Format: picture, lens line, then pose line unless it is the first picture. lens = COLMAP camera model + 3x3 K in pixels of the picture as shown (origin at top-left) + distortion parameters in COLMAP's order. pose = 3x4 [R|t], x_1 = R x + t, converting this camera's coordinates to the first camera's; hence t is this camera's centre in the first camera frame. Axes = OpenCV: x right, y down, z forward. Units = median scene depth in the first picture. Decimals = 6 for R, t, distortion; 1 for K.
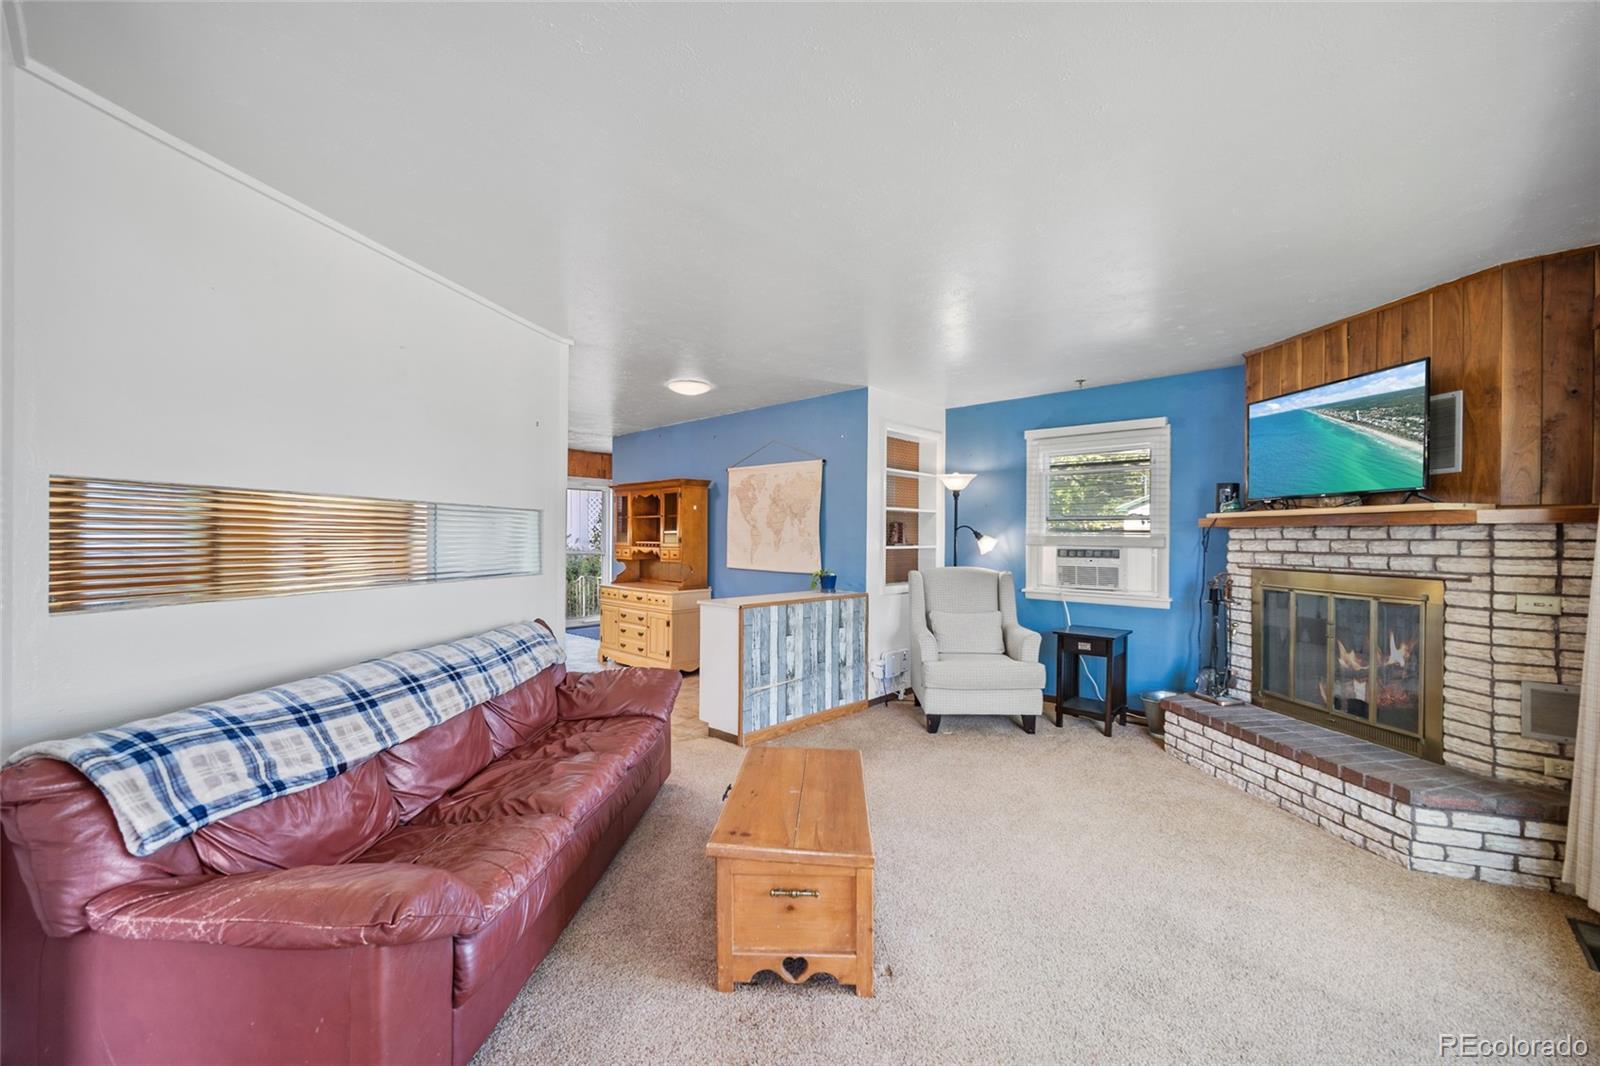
lens RADIAL K [[643.1, 0, 800.0], [0, 643.1, 533.0], [0, 0, 1]] dist [-0.000230, 0.000067]
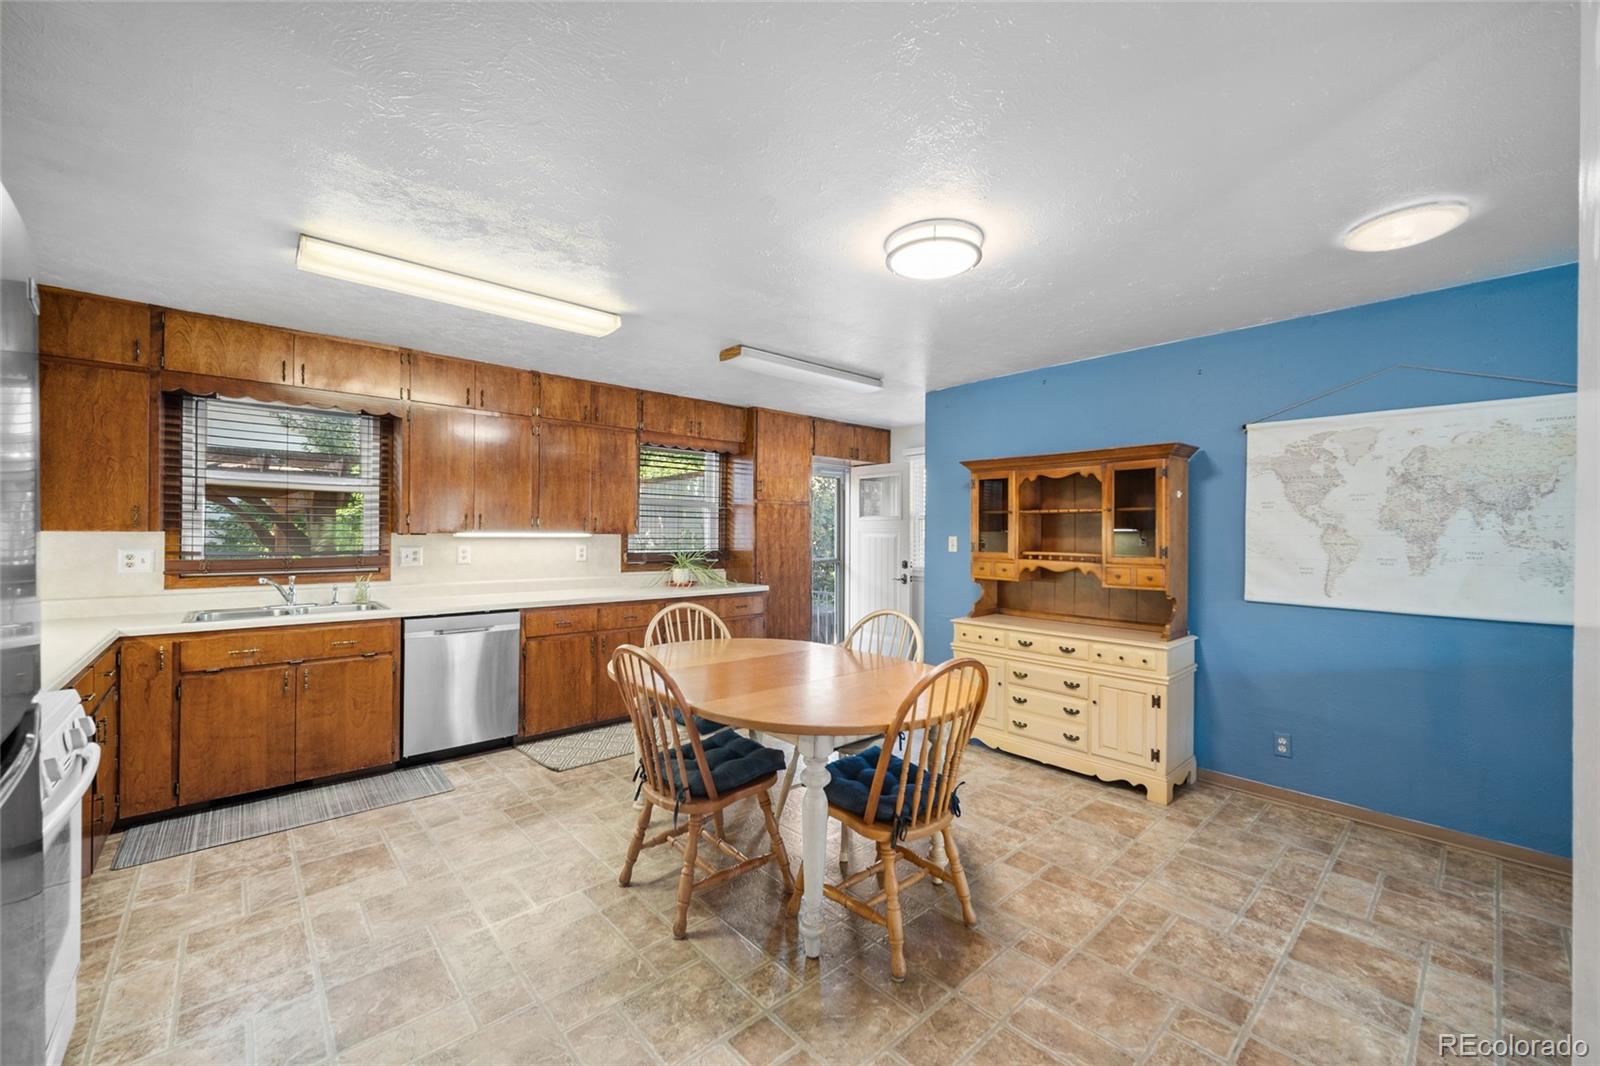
lens RADIAL K [[627.4, 0, 796.0], [0, 627.4, 522.1], [0, 0, 1]] dist [-0.007763, -0.000082]
pose [[0.996056, -0.000935, -0.088717, -0.802091], [-0.000234, 0.999913, -0.013163, -0.013446], [0.088721, 0.013132, 0.995970, 0.736409]]
